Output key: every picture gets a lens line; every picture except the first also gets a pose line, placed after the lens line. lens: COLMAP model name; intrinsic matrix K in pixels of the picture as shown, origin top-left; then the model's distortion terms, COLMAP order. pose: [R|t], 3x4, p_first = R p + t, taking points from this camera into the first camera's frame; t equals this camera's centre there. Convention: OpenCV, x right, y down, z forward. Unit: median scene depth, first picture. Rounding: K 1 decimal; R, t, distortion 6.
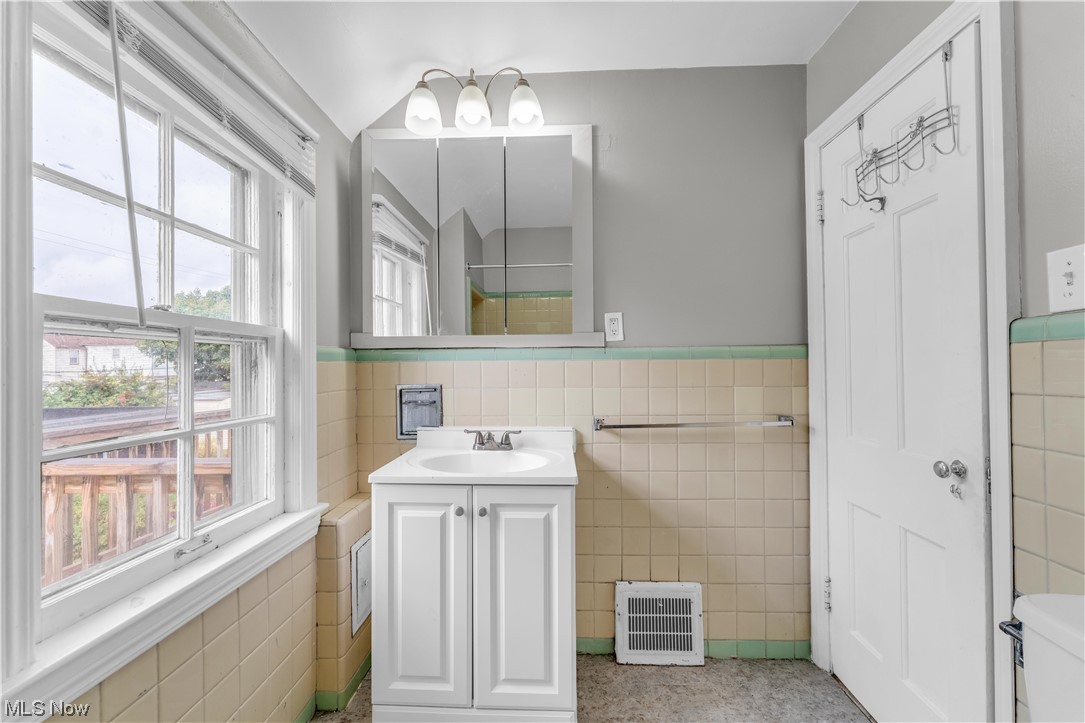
lens RADIAL K [[438.3, 0, 542.5], [0, 438.3, 361.5], [0, 0, 1]] dist [0.000299, 0.000094]
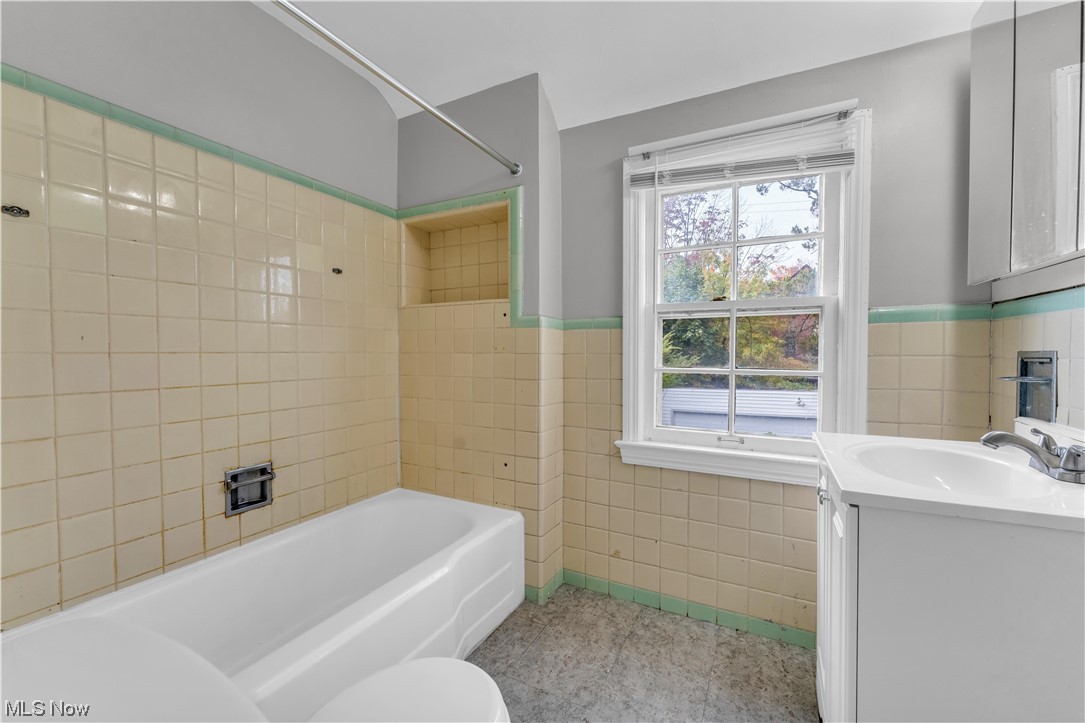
lens RADIAL K [[438.3, 0, 542.5], [0, 438.3, 361.5], [0, 0, 1]] dist [0.000299, 0.000094]
pose [[-0.427164, 0.030871, -0.903647, 0.645429], [0.014955, 0.999521, 0.027076, 0.043279], [0.904050, -0.001948, -0.427422, 0.680228]]
